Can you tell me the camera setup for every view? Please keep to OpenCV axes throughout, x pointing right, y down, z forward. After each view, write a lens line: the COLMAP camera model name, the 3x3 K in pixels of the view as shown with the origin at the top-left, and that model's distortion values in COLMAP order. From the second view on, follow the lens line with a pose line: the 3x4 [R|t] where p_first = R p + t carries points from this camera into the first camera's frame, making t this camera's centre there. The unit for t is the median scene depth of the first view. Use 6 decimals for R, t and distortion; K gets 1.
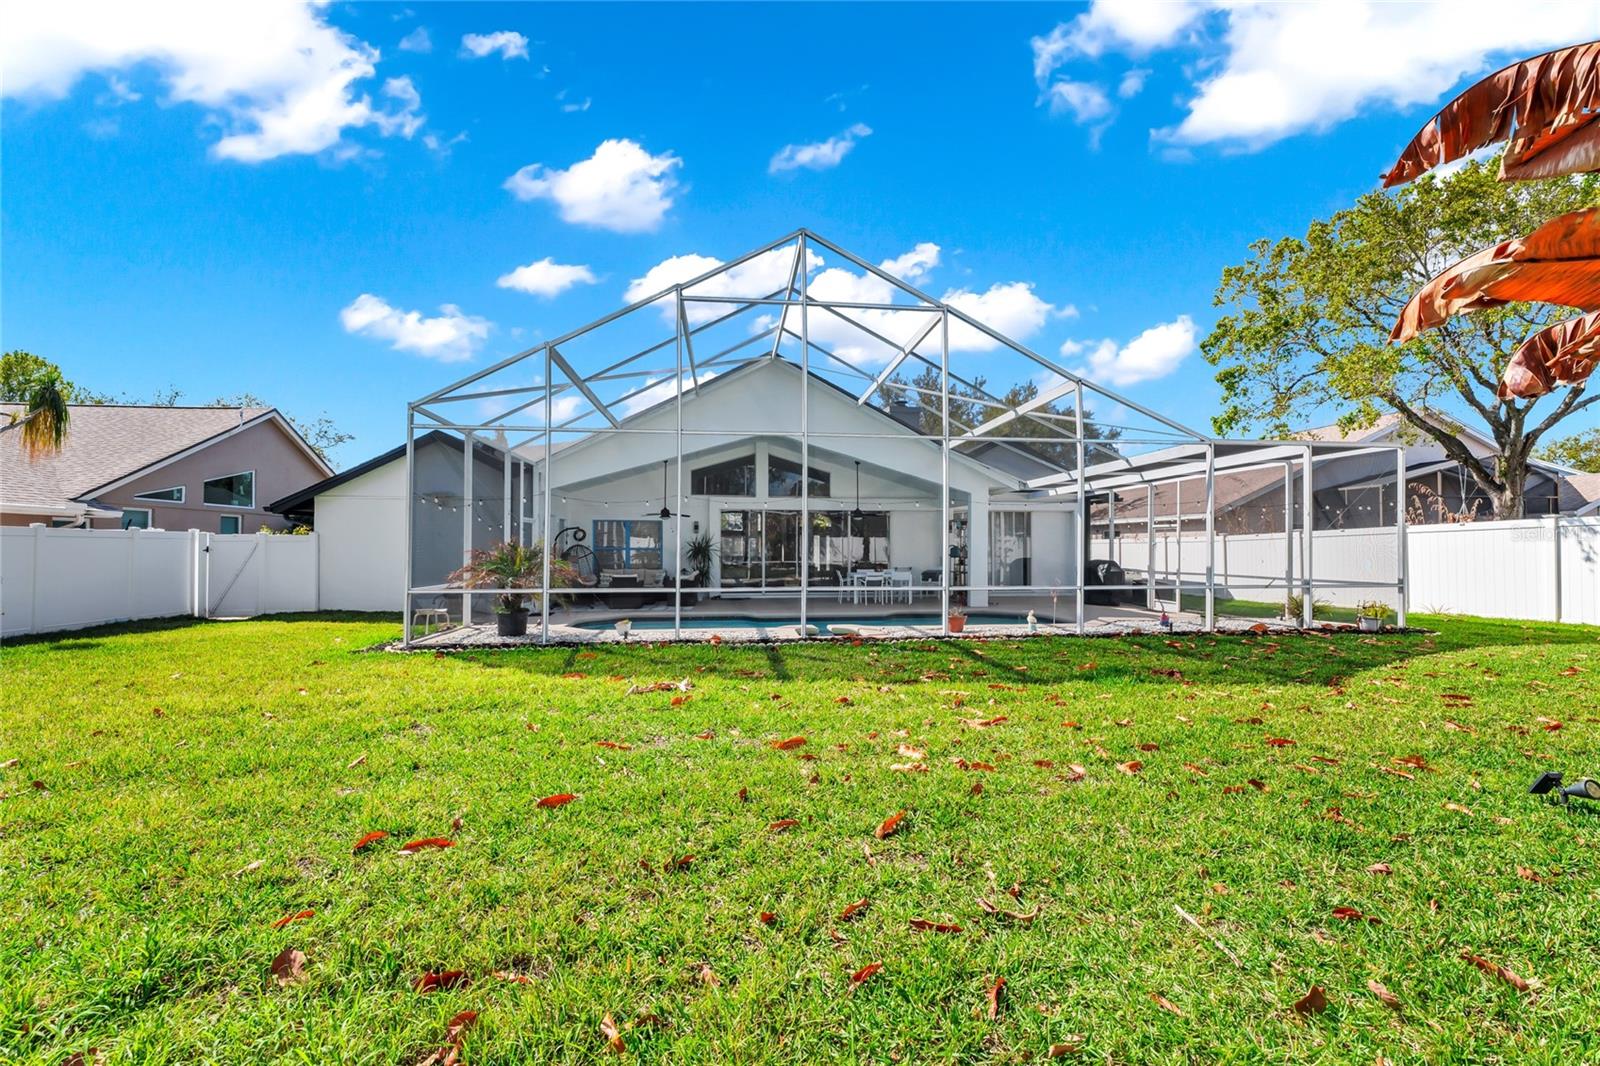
lens RADIAL K [[655.4, 0, 799.9], [0, 655.4, 534.8], [0, 0, 1]] dist [-0.001680, -0.000149]
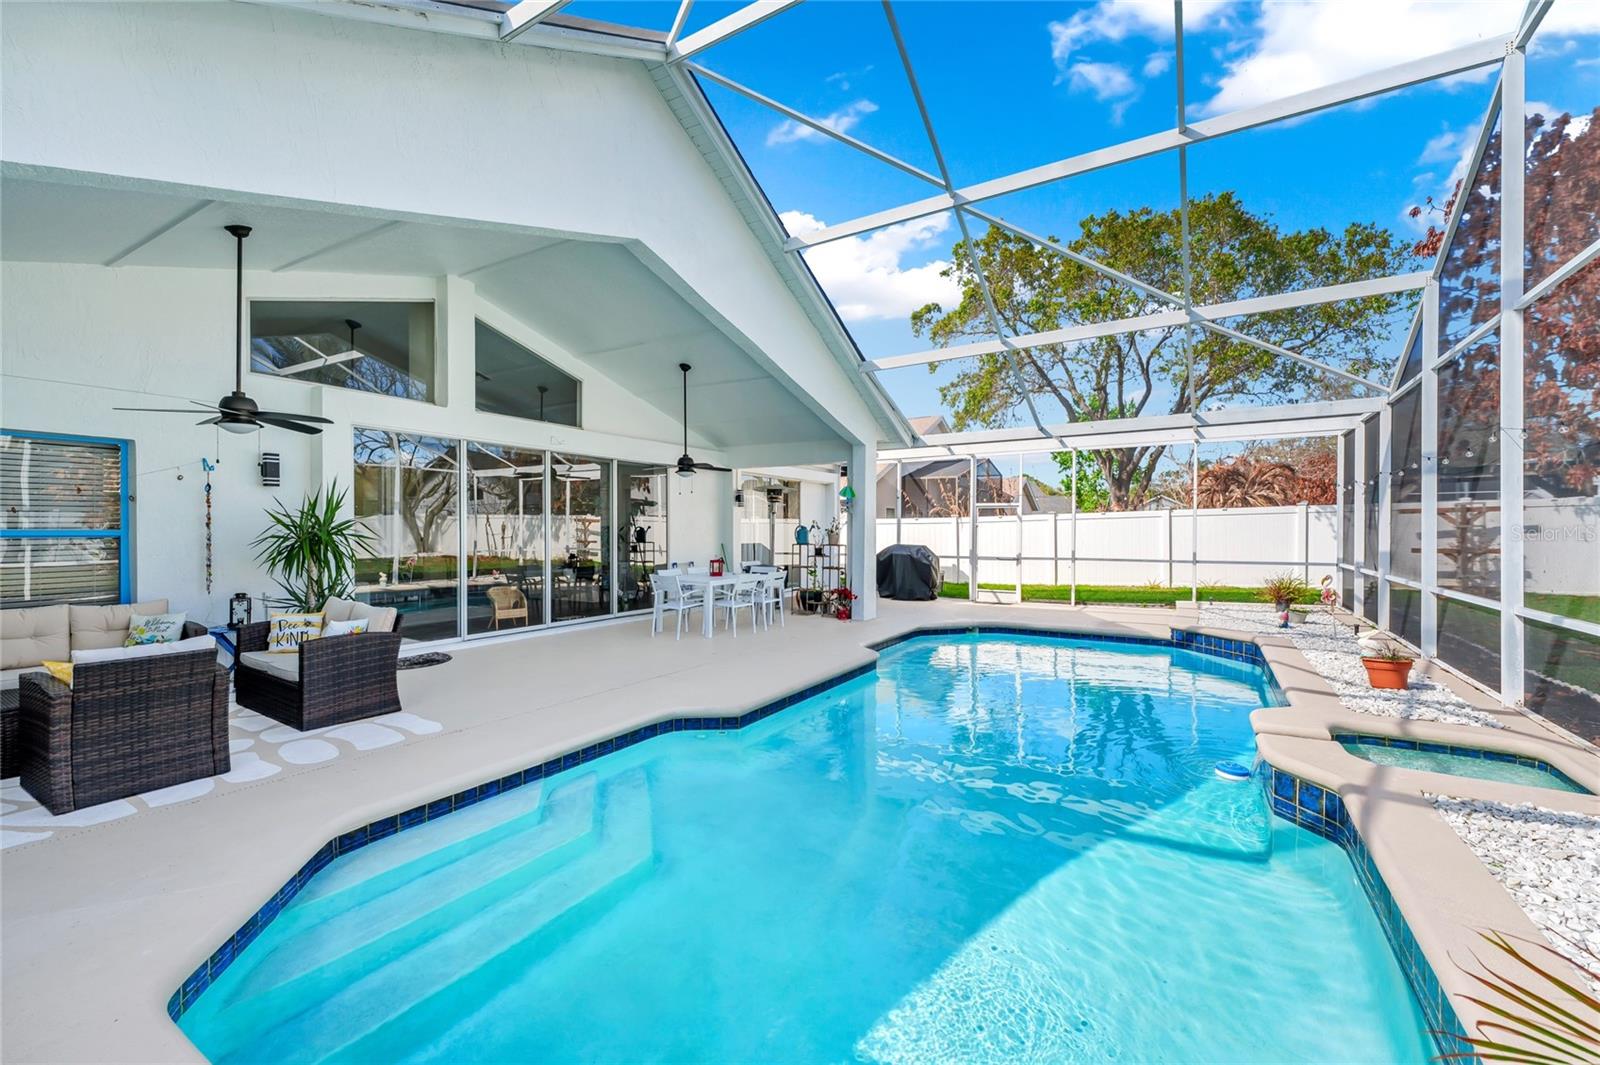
lens RADIAL K [[658.1, 0, 800.0], [0, 658.1, 532.5], [0, 0, 1]] dist [-0.000967, -0.000197]
pose [[0.614051, -0.000328, 0.789266, -0.281563], [-0.012129, 0.999878, 0.009852, 0.015746], [-0.789173, -0.015623, 0.613973, 0.620391]]
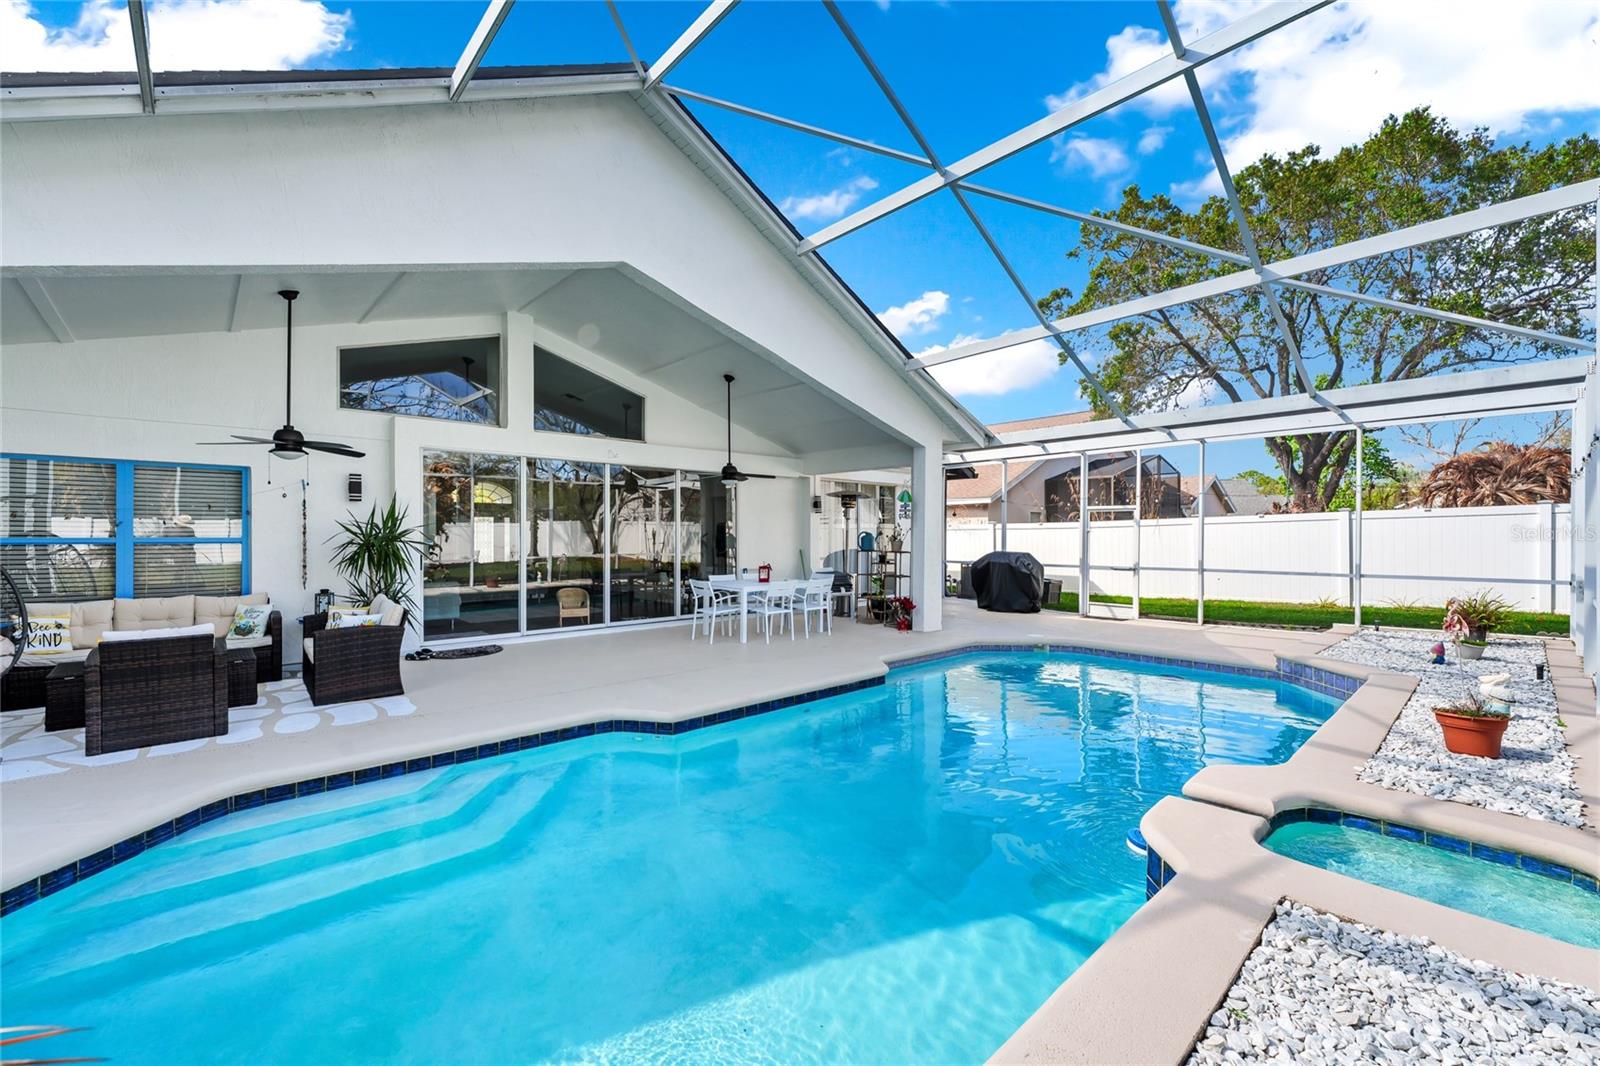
lens RADIAL K [[655.4, 0, 799.9], [0, 655.4, 534.8], [0, 0, 1]] dist [-0.001680, -0.000149]
pose [[0.810114, 0.002136, 0.586269, -0.187916], [-0.009310, 0.999914, 0.009221, 0.012871], [-0.586199, -0.012928, 0.810064, 0.544127]]
